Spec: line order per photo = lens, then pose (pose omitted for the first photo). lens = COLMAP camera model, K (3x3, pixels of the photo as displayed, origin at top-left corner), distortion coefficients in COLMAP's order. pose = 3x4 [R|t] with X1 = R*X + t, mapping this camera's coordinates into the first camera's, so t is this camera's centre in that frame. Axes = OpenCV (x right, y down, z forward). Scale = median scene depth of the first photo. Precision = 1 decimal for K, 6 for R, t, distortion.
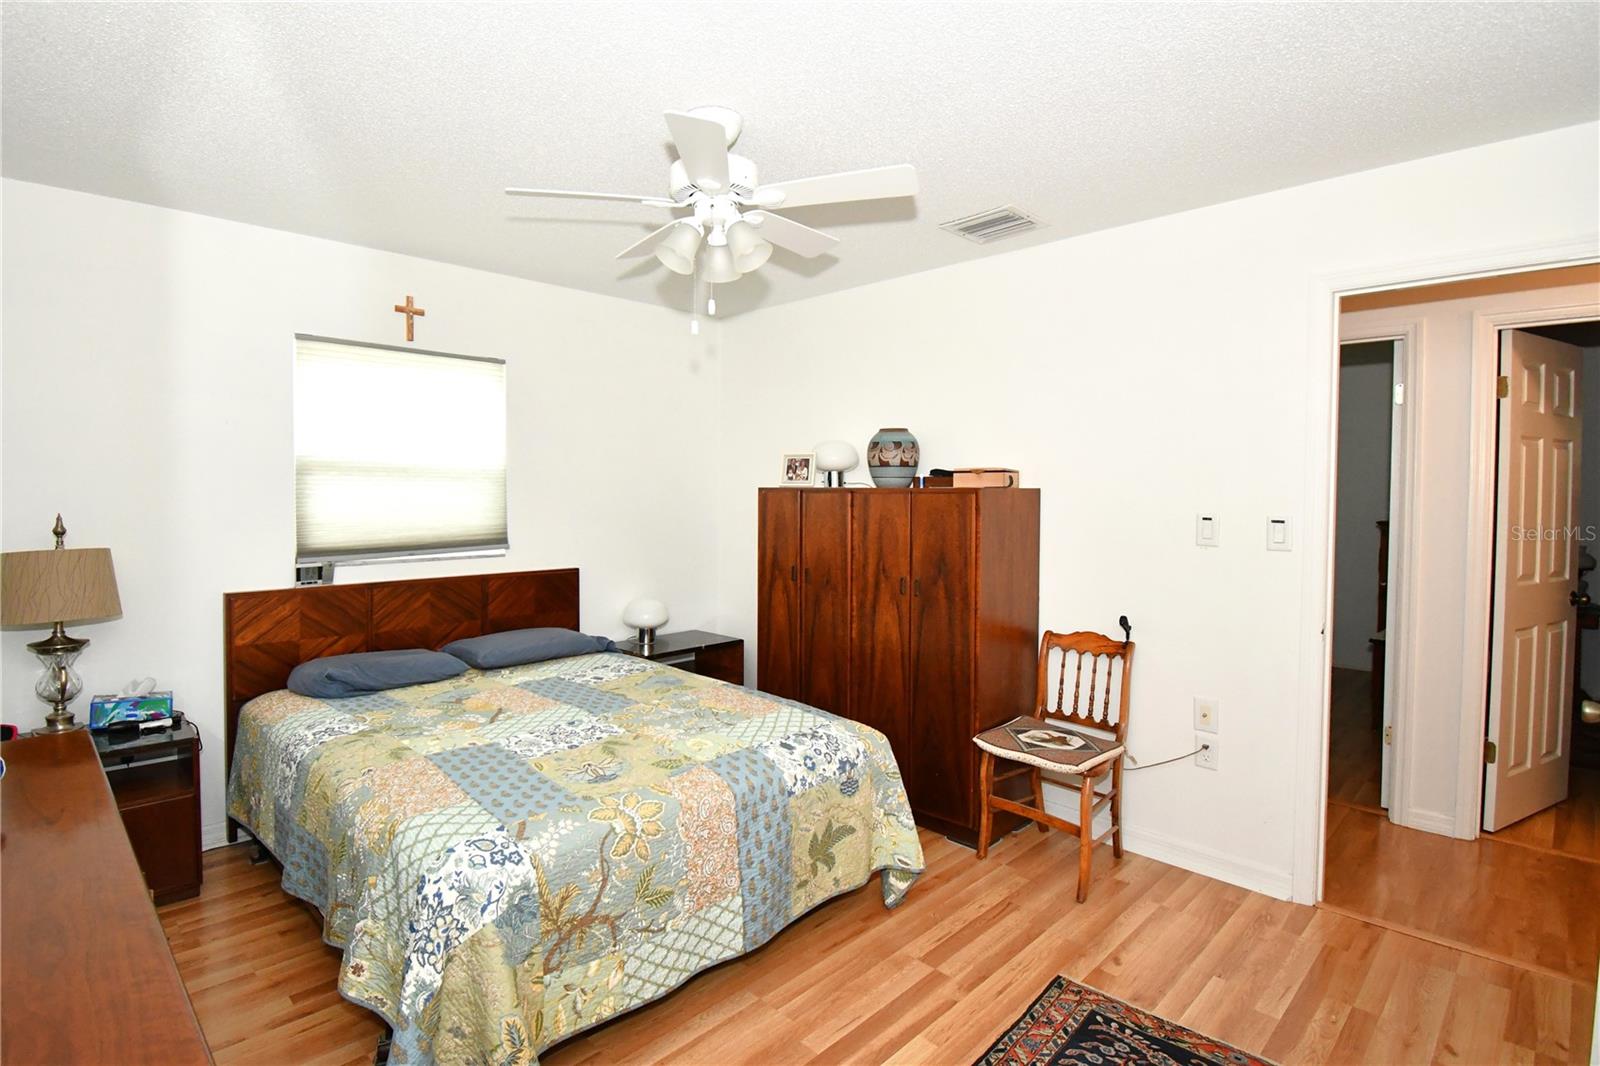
lens RADIAL K [[707.6, 0, 793.5], [0, 707.6, 534.7], [0, 0, 1]] dist [0.022224, -0.026448]
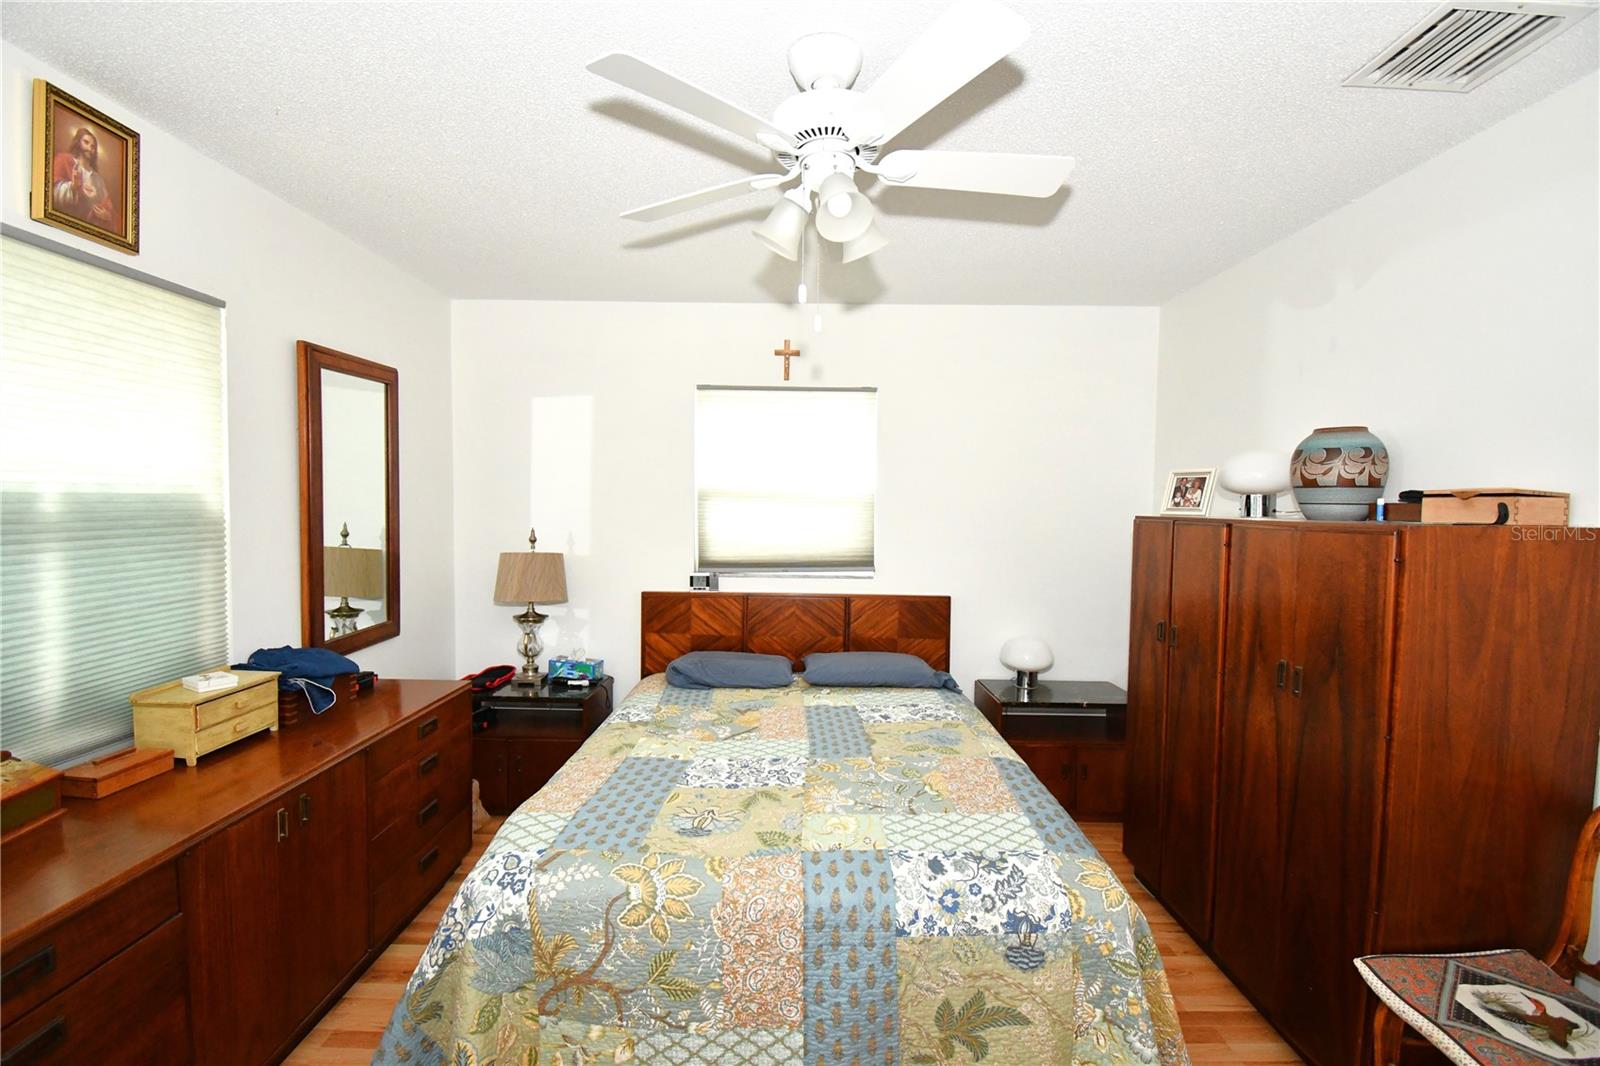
lens RADIAL K [[686.9, 0, 799.4], [0, 686.9, 555.8], [0, 0, 1]] dist [0.019044, -0.025238]
pose [[0.737632, 0.055065, -0.672954, 0.338451], [-0.054482, 0.998273, 0.021966, -0.034331], [0.673001, 0.020461, 0.739358, 0.343852]]
